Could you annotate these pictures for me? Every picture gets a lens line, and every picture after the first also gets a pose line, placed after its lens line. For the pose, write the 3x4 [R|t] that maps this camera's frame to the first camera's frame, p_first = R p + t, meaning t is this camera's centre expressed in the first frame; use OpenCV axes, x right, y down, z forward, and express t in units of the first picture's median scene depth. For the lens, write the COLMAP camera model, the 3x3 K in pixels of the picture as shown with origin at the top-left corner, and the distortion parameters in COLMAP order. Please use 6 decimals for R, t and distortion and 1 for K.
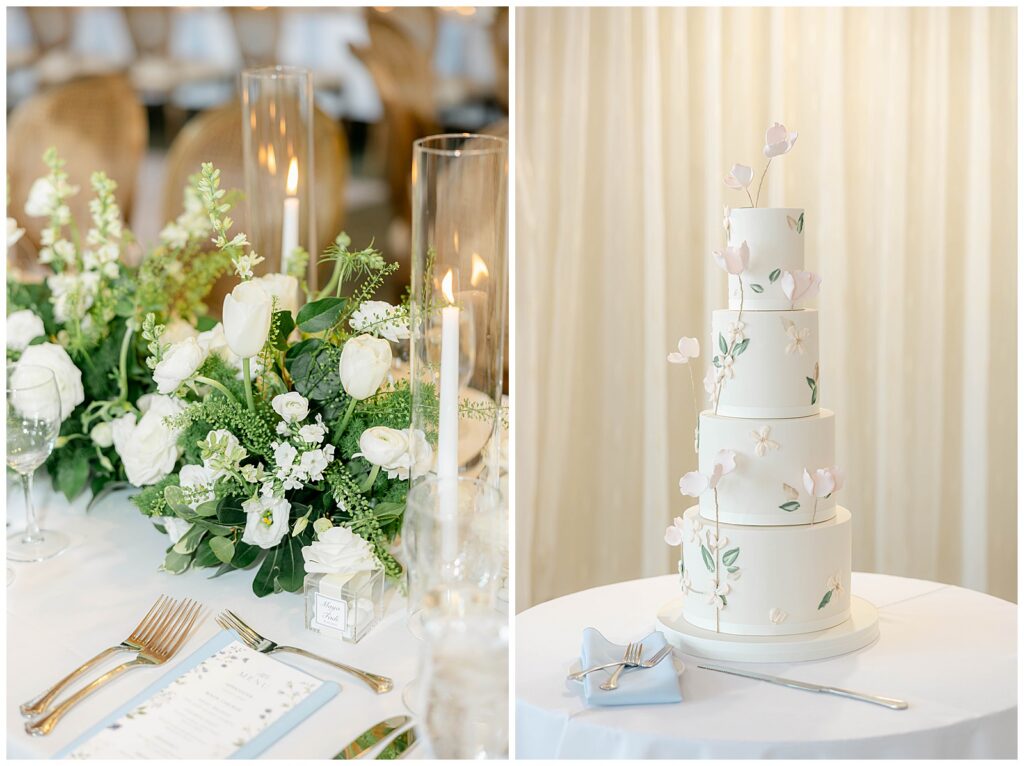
lens RADIAL K [[1669.2, 0, 512.3], [0, 1669.2, 382.0], [0, 0, 1]] dist [-0.104752, 0.000000]
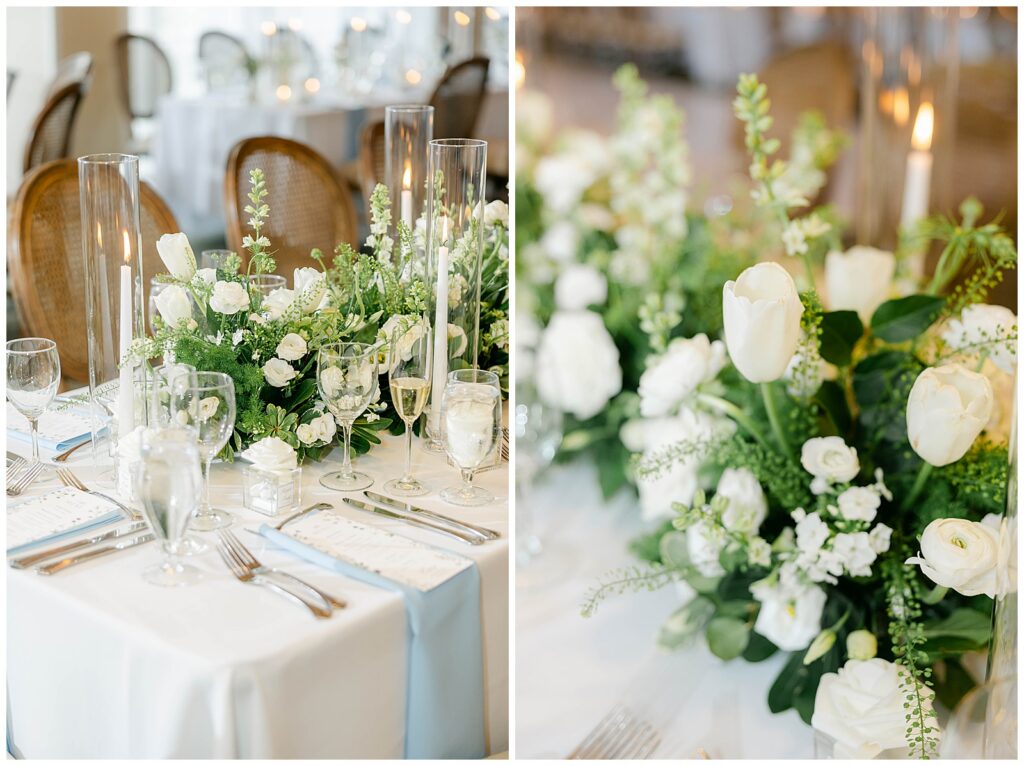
lens RADIAL K [[1669.2, 0, 512.6], [0, 1669.2, 385.9], [0, 0, 1]] dist [-0.104752, 0.000000]
pose [[0.919054, 0.112139, -0.377842, -0.005853], [-0.103305, 0.993692, 0.043637, -0.027520], [0.380352, -0.001072, 0.924841, 0.345744]]
